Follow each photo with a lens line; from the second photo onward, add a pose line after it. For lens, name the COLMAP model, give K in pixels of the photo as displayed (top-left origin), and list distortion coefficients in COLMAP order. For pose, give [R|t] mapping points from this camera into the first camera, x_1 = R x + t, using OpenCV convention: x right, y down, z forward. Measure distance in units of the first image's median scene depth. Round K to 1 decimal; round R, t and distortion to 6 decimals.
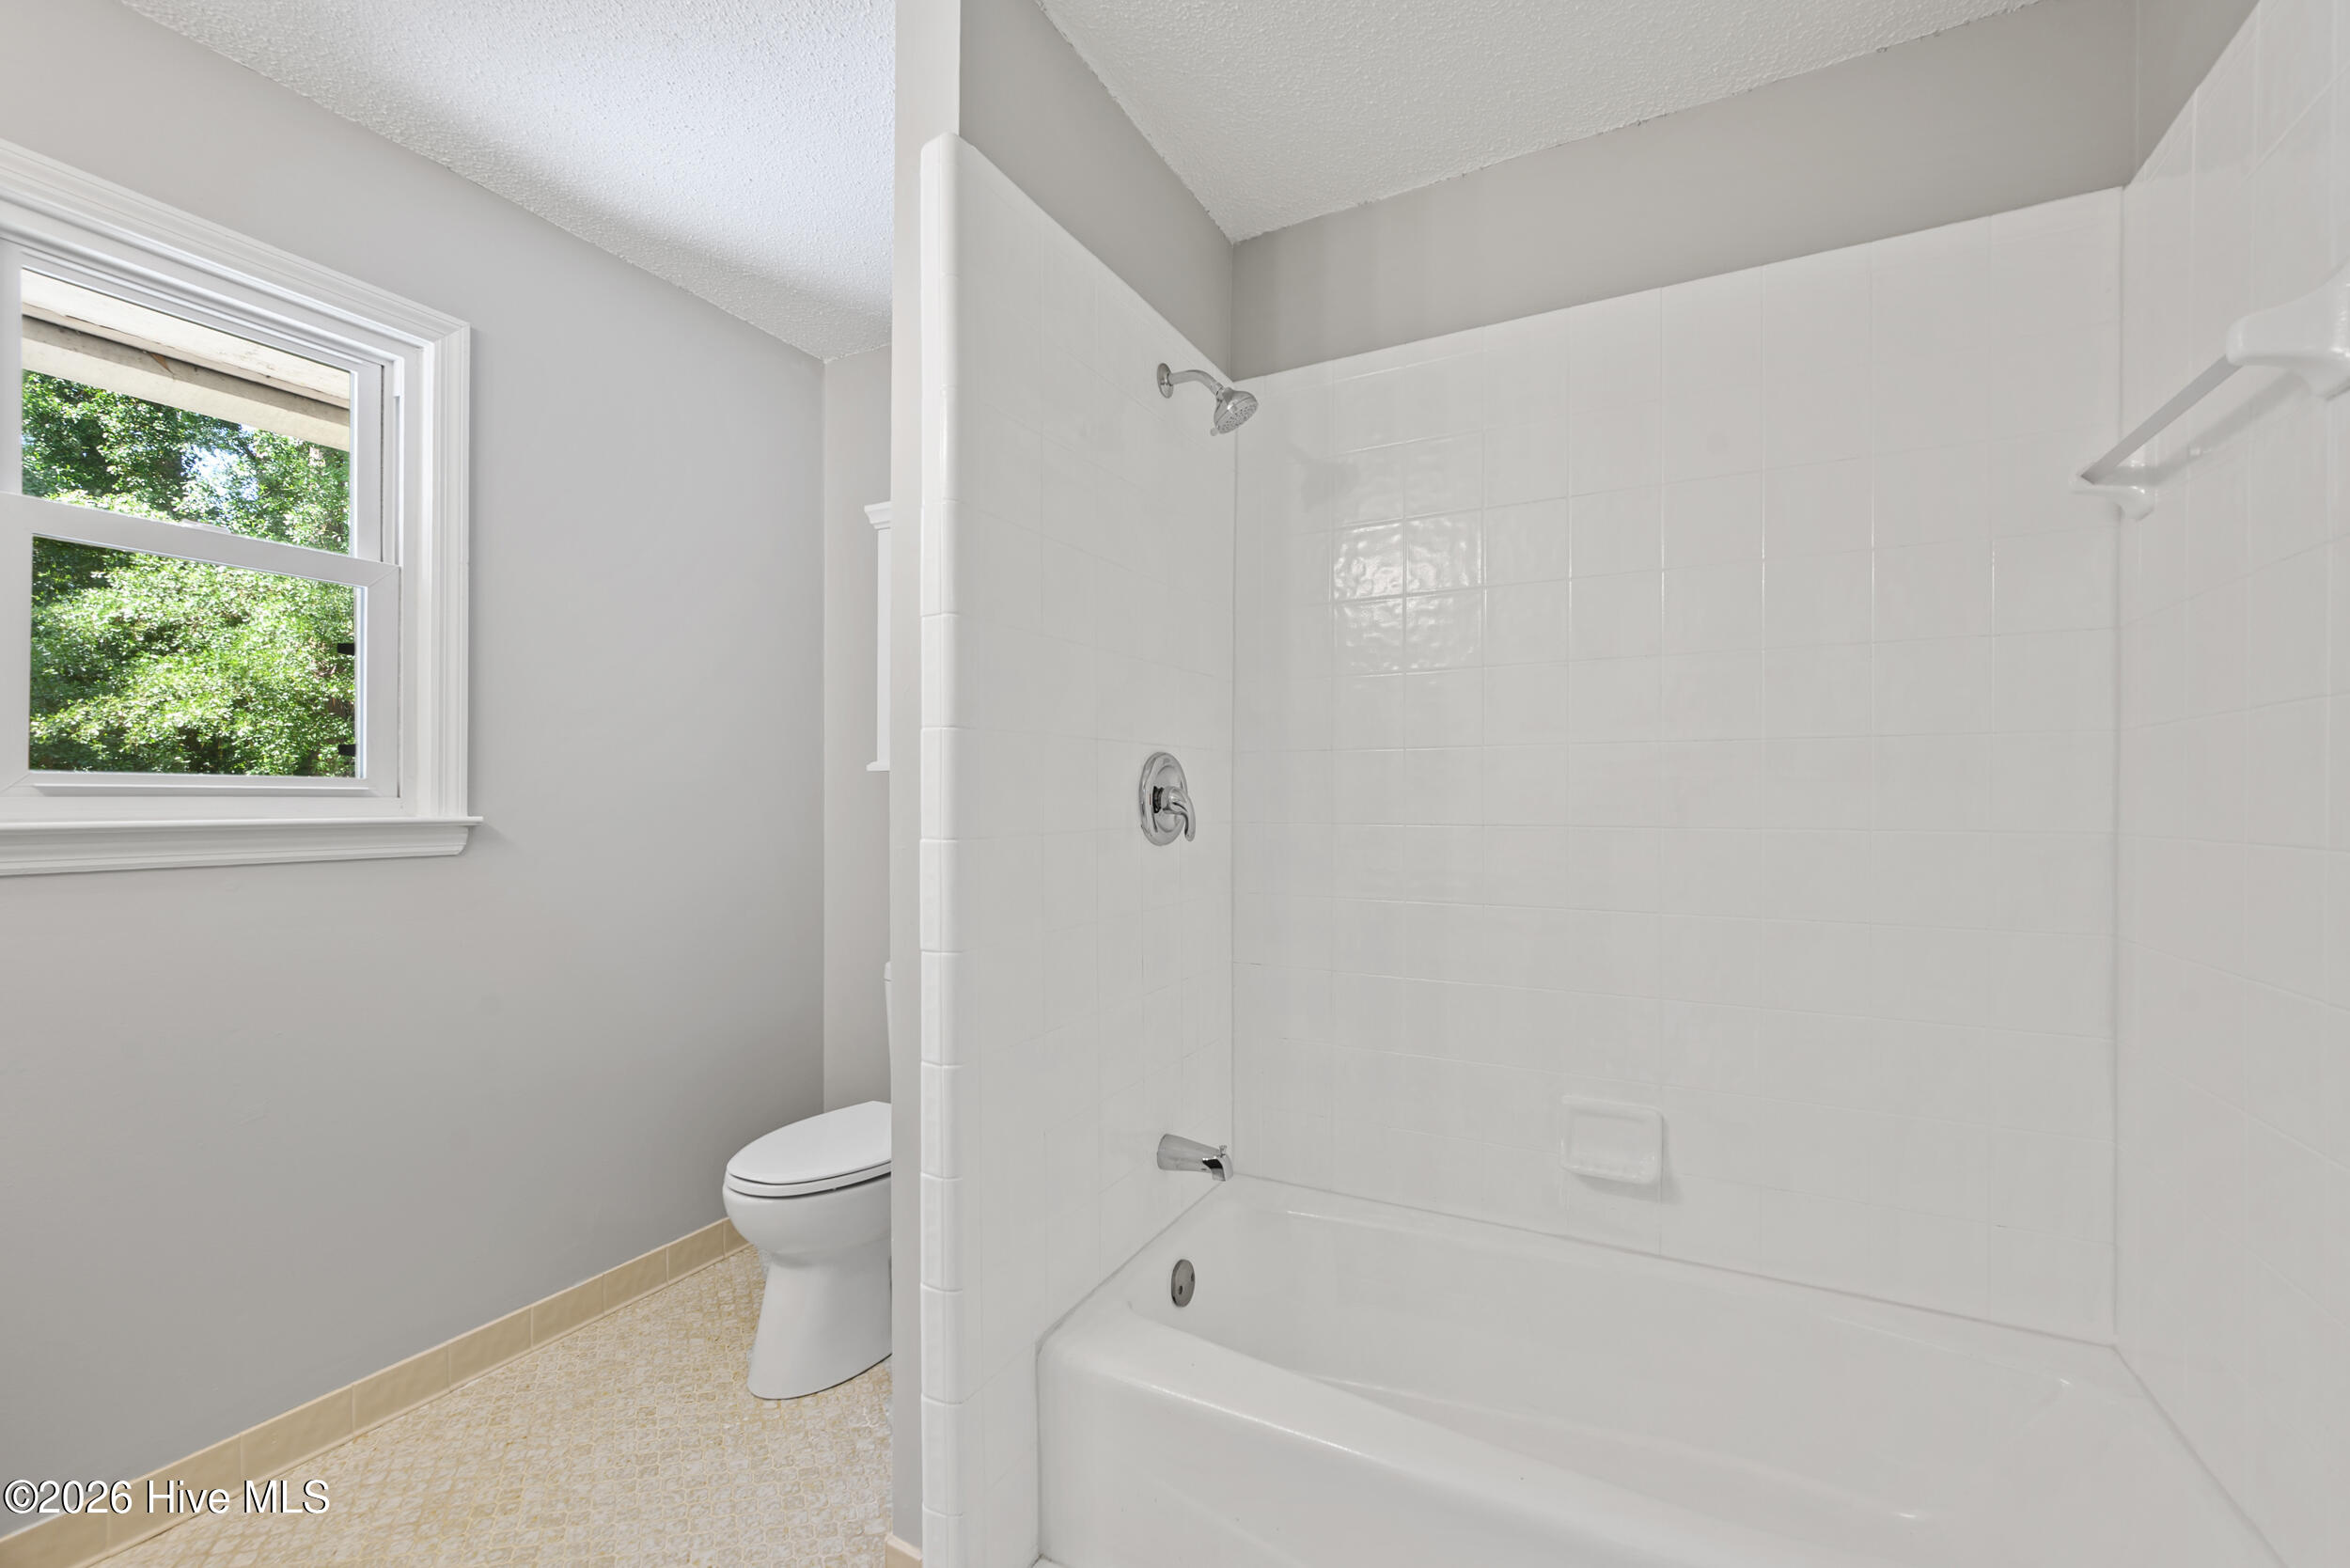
lens RADIAL K [[932.7, 0, 1174.9], [0, 932.7, 795.7], [0, 0, 1]] dist [0.001246, 0.000155]
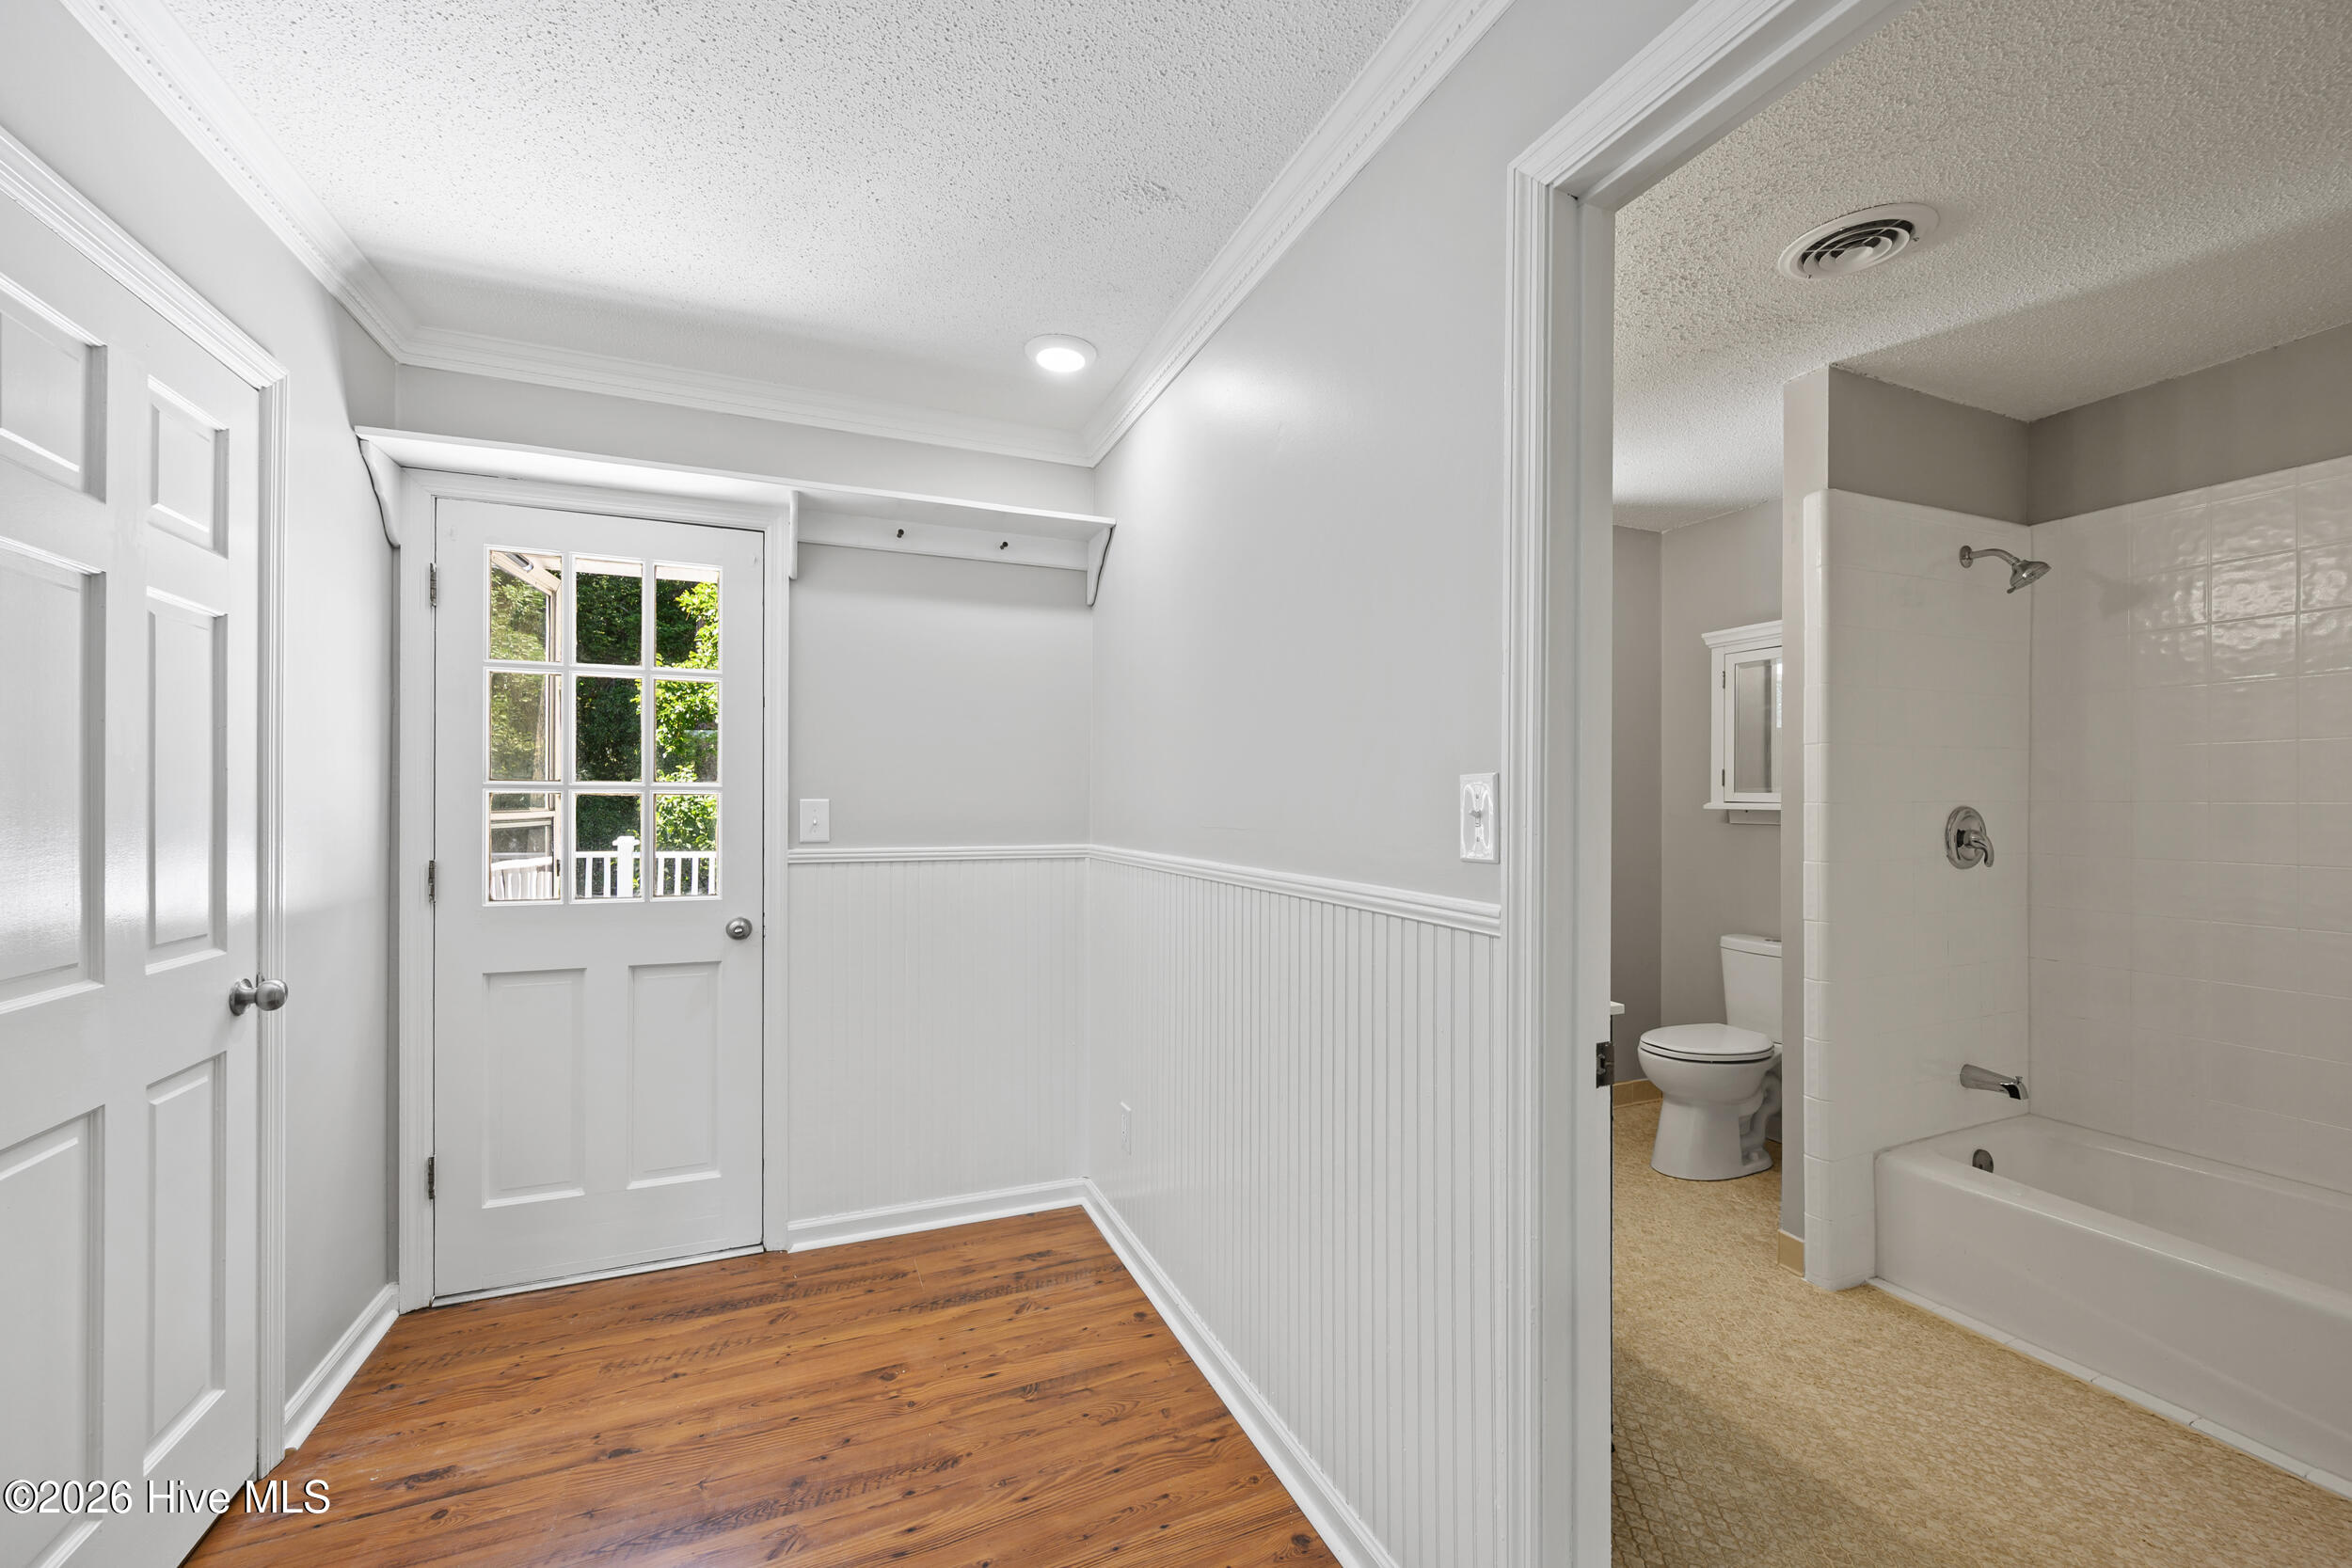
lens RADIAL K [[933.4, 0, 1175.5], [0, 933.4, 788.7], [0, 0, 1]] dist [0.001246, 0.000155]
pose [[0.777148, -0.001044, -0.629317, -0.054704], [0.000118, 0.999999, -0.001513, -0.074668], [0.629318, 0.001102, 0.777147, -0.981715]]
